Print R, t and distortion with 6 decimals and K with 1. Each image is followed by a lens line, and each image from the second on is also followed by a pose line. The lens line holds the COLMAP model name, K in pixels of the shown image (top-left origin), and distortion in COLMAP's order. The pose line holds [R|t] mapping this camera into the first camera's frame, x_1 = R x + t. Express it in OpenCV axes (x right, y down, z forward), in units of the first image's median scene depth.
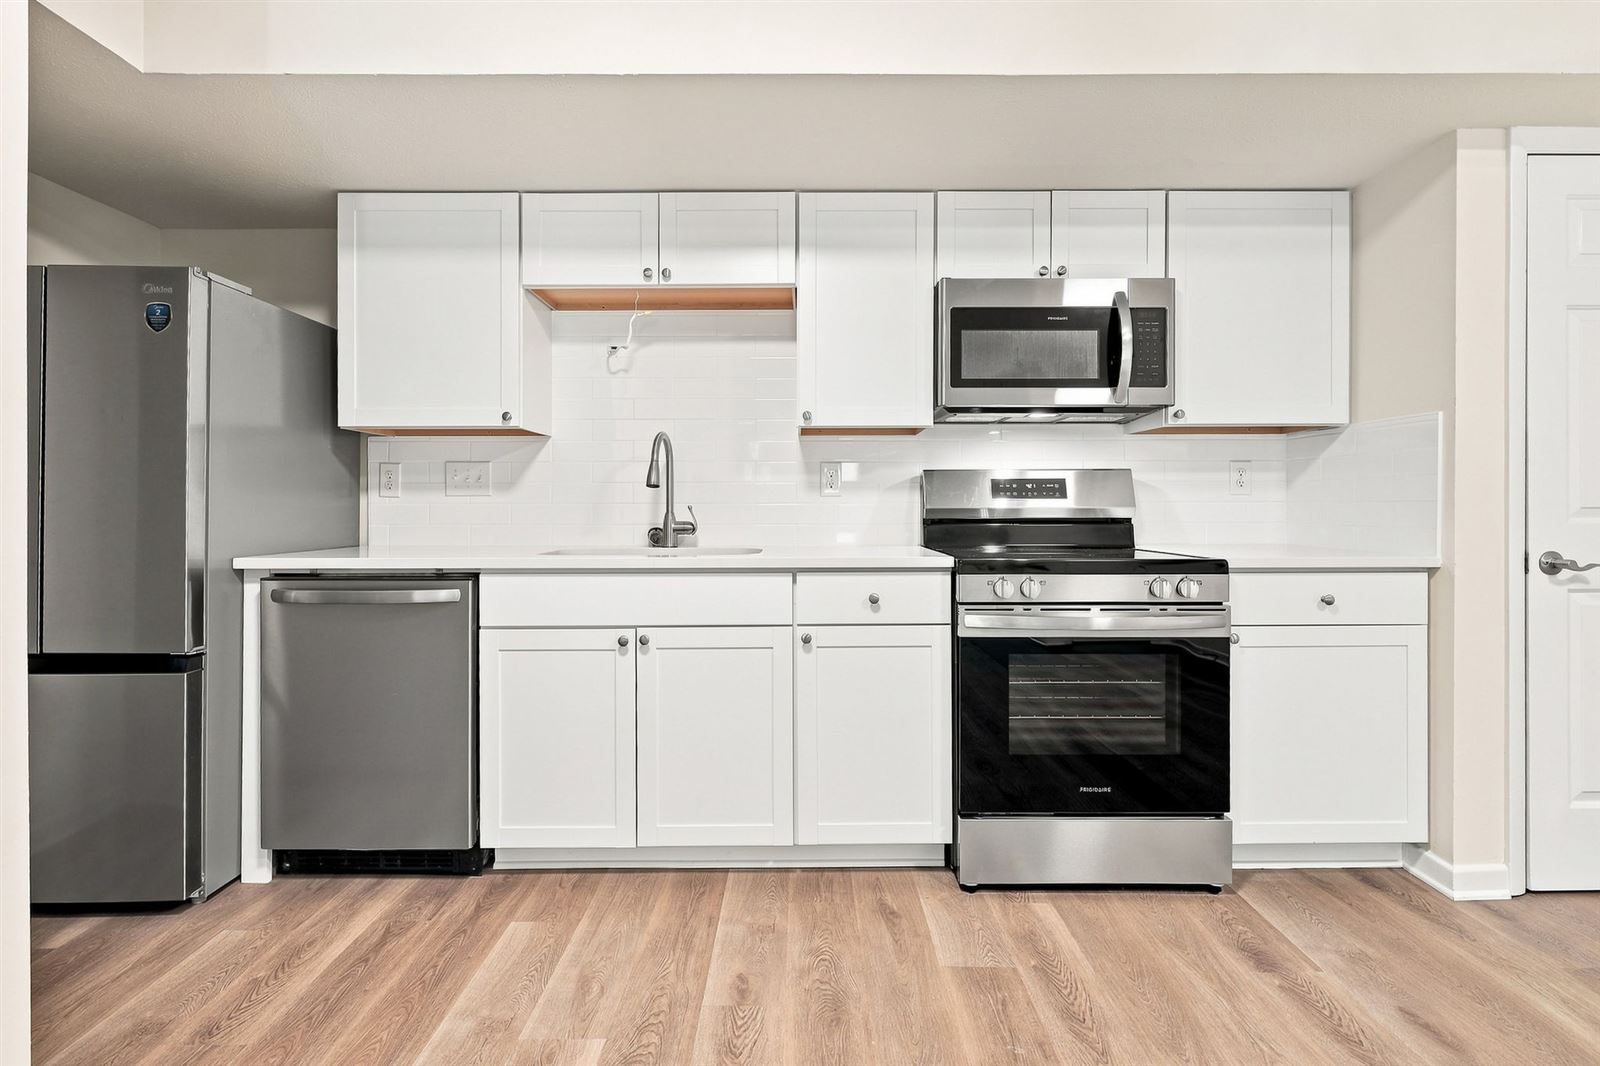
lens RADIAL K [[737.3, 0, 803.3], [0, 737.3, 499.9], [0, 0, 1]] dist [0.000630, 0.000416]
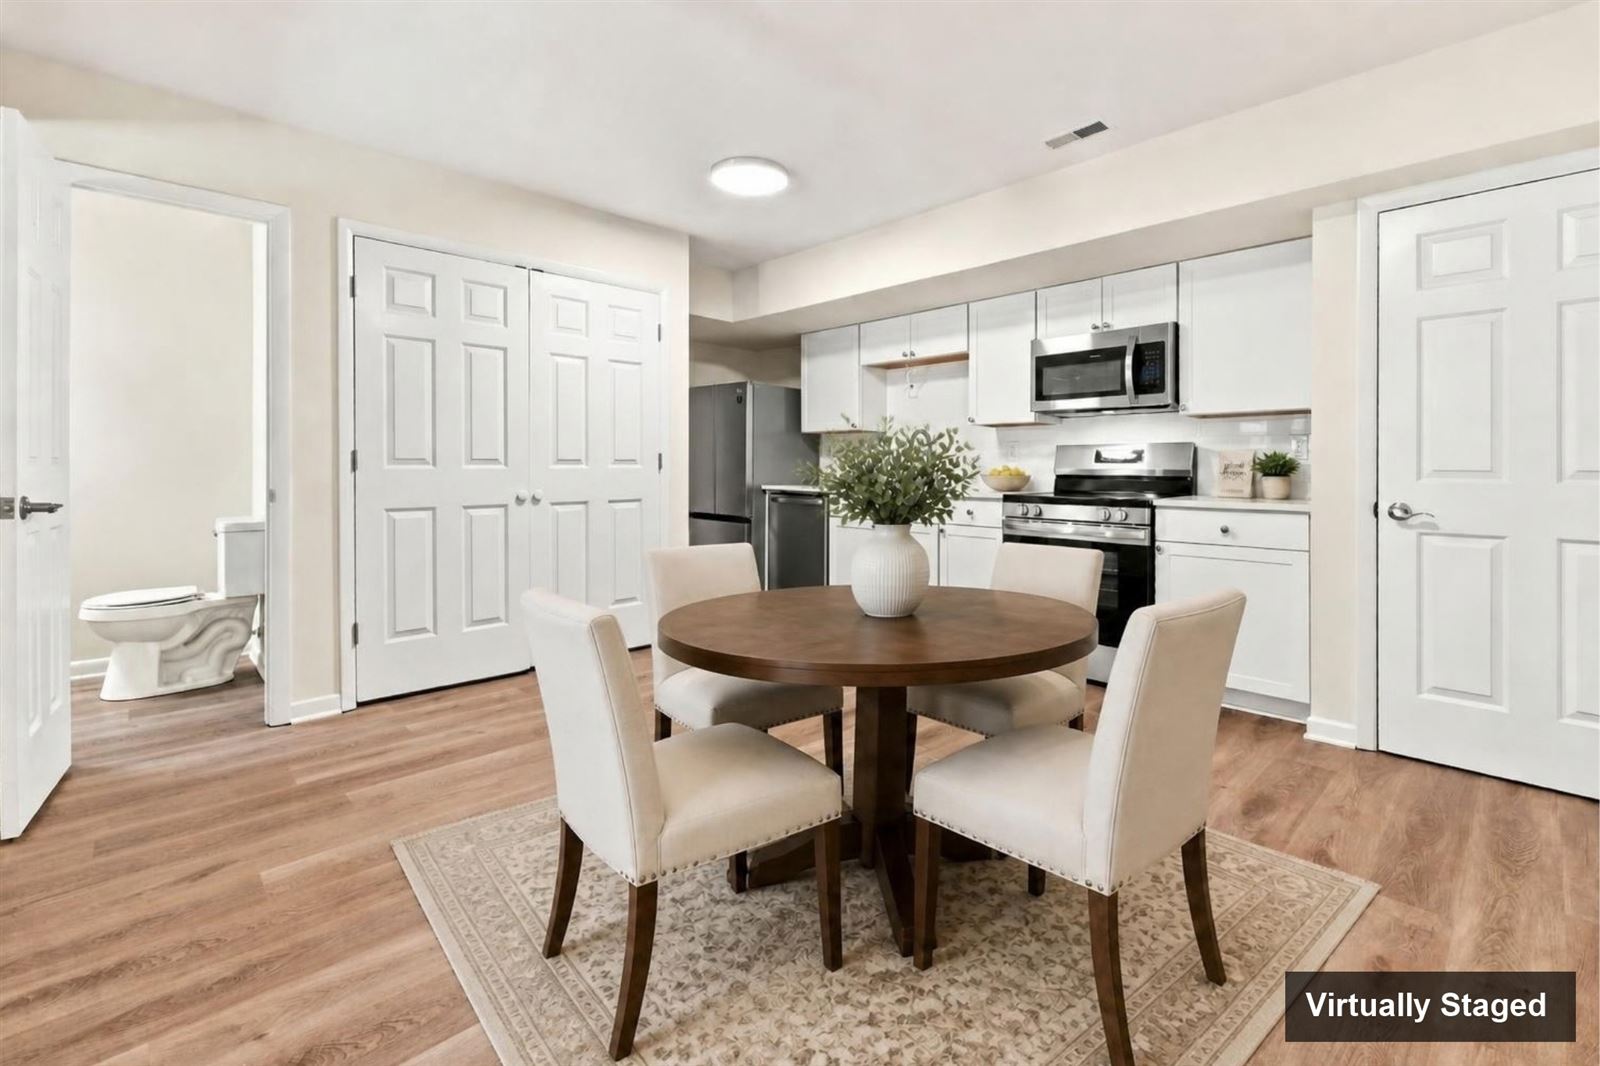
lens RADIAL K [[717.0, 0, 805.7], [0, 717.0, 461.2], [0, 0, 1]] dist [-0.001326, -0.000046]
pose [[0.690049, -0.000906, -0.723762, 1.206064], [0.000310, 0.999999, -0.000956, -0.004737], [0.723763, 0.000436, 0.690049, -0.678337]]
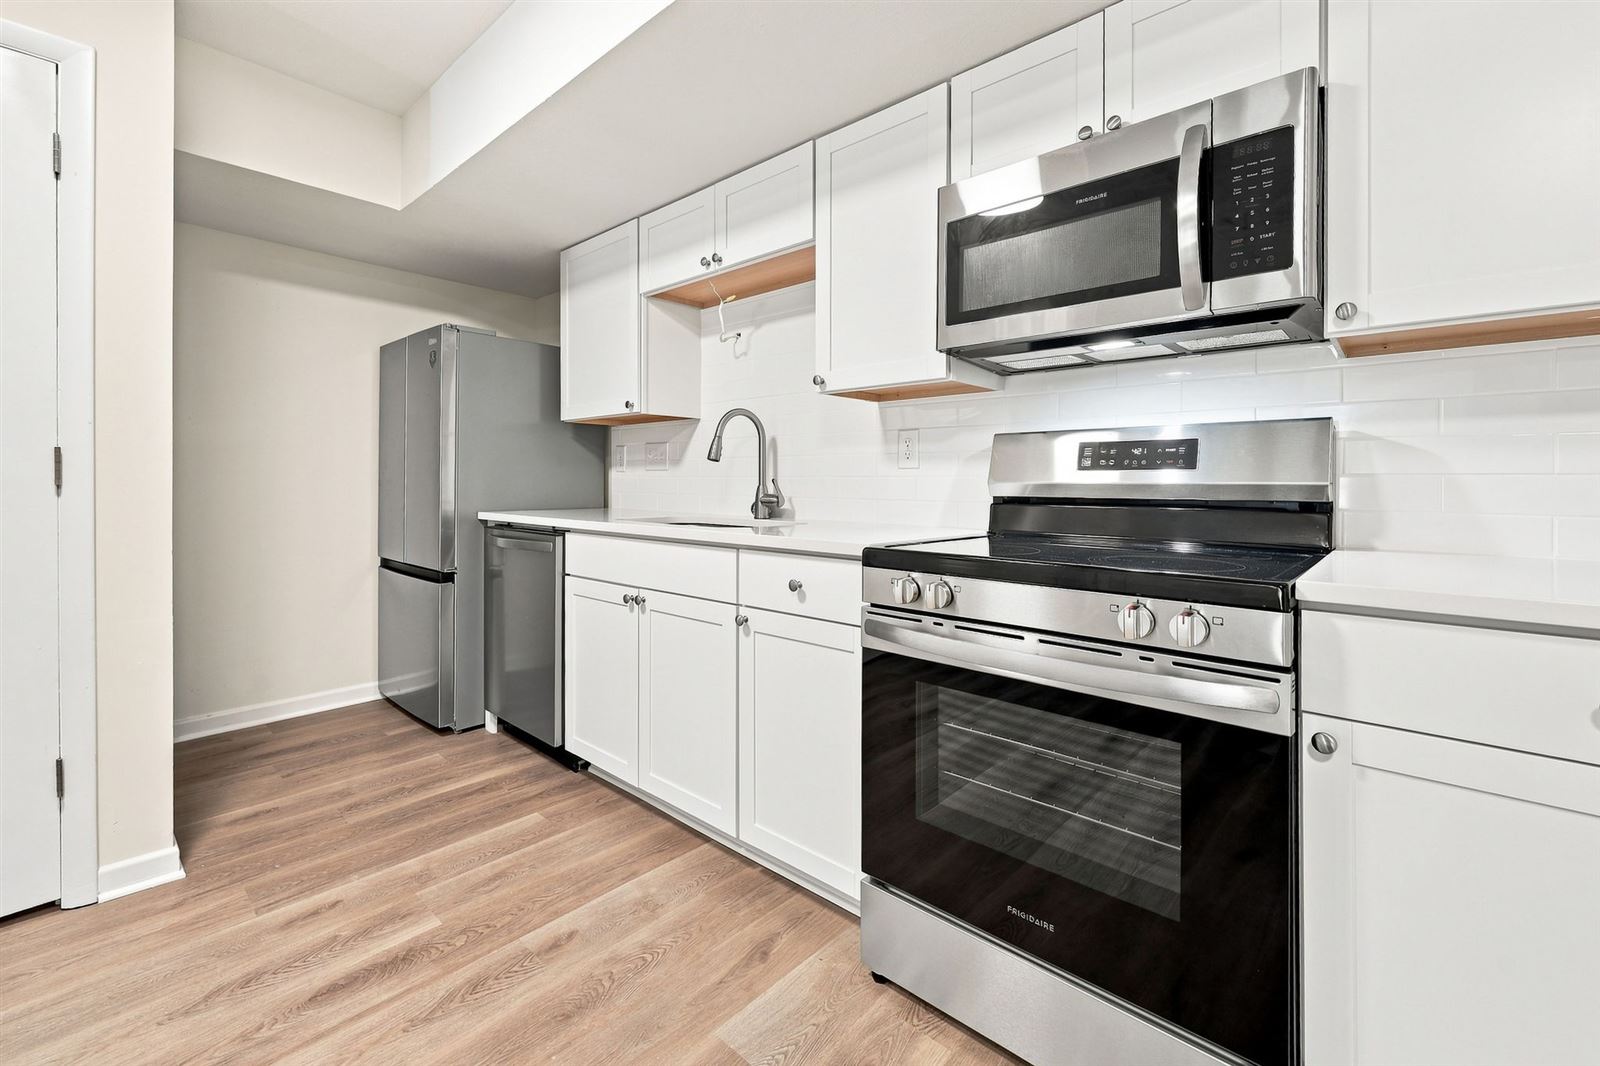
lens RADIAL K [[682.1, 0, 800.0], [0, 682.1, 474.6], [0, 0, 1]] dist [0.000645, 0.000003]
pose [[0.732163, -0.001132, -0.681129, 0.645656], [-0.001369, 0.999994, -0.003133, 0.006189], [0.681128, 0.003227, 0.732157, 0.416735]]
